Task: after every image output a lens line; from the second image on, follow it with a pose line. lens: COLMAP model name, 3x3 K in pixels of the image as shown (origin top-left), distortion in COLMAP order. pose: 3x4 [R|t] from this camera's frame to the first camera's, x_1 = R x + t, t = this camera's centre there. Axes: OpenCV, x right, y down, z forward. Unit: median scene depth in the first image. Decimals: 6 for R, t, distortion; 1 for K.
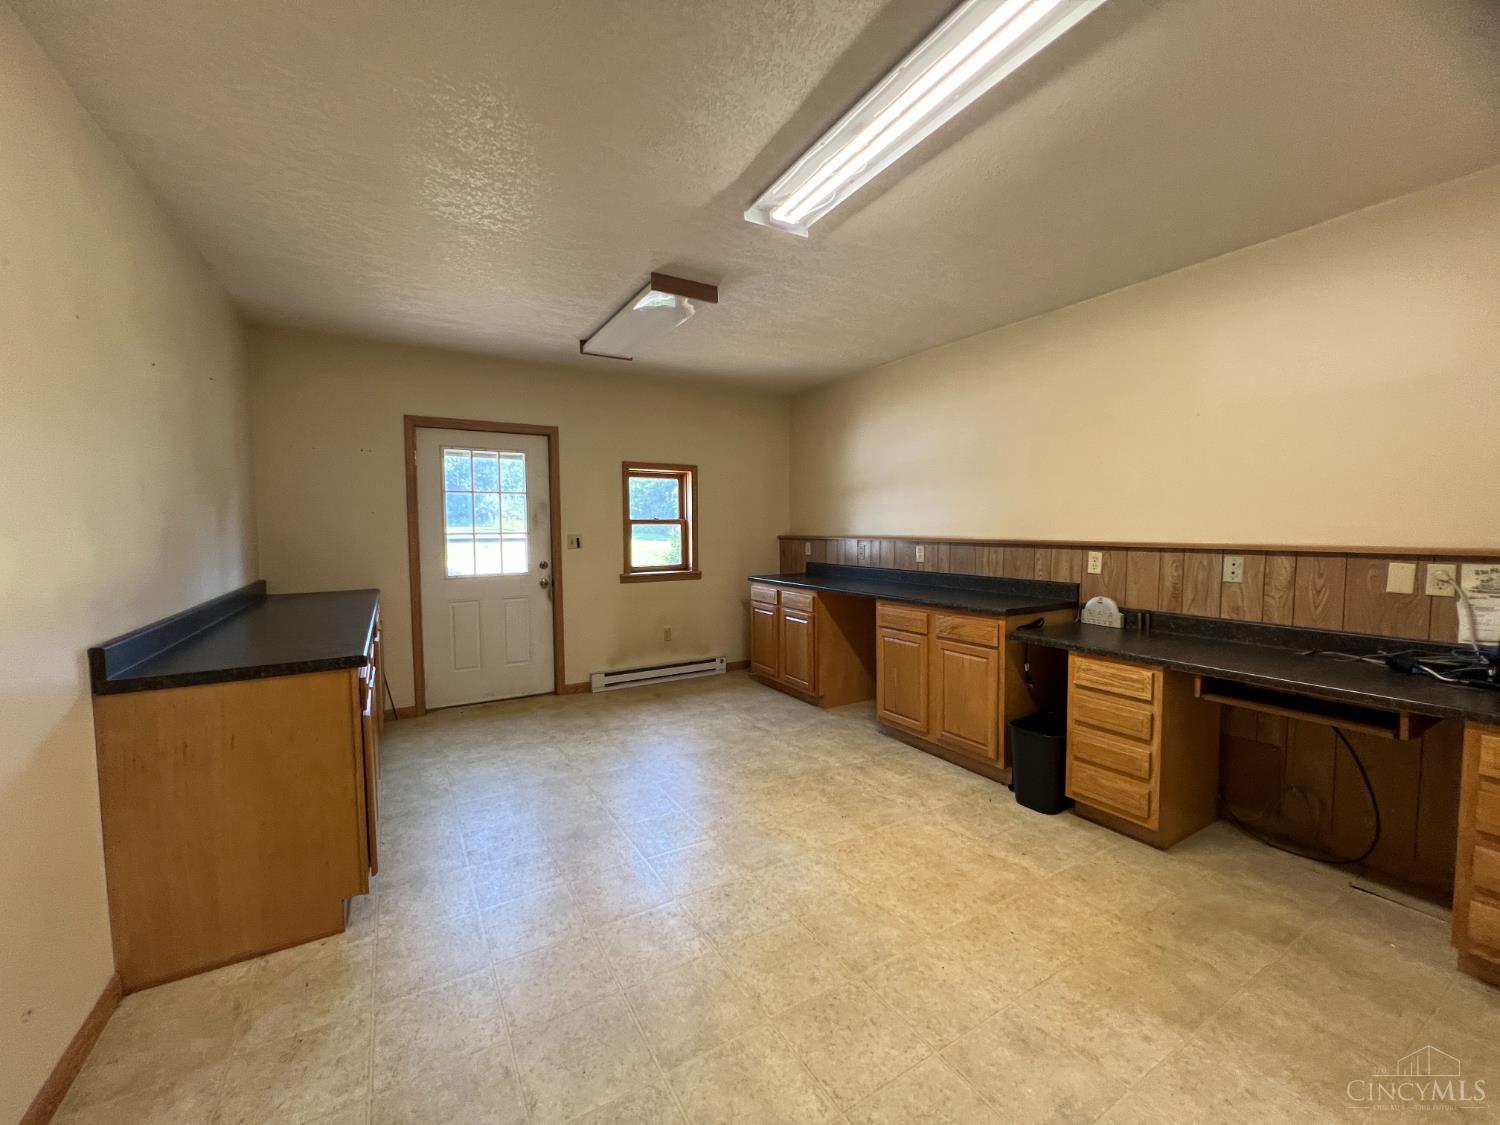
lens RADIAL K [[600.0, 0, 750.0], [0, 600.0, 562.5], [0, 0, 1]] dist [0.000100, -0.000143]
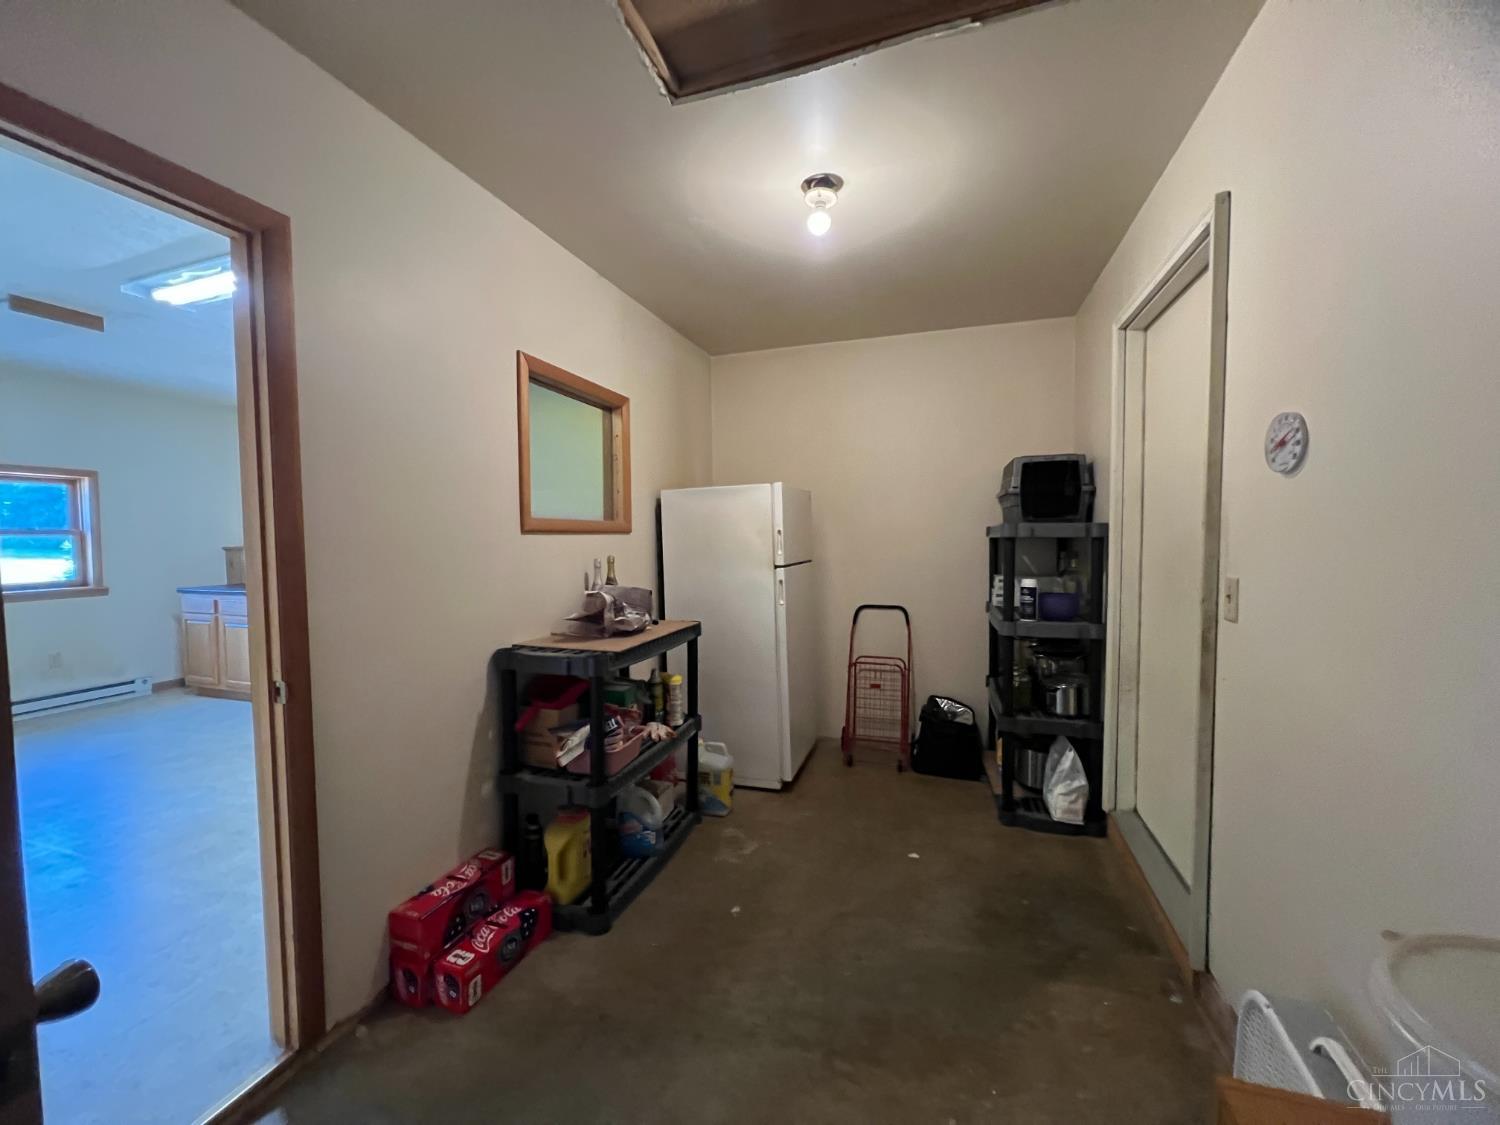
lens RADIAL K [[600.0, 0, 750.0], [0, 600.0, 562.5], [0, 0, 1]] dist [0.000100, -0.000143]
pose [[0.758507, -0.026330, 0.651133, 0.067661], [0.038469, 0.999250, -0.004405, 0.020793], [-0.650529, 0.028389, 0.758951, -0.342068]]
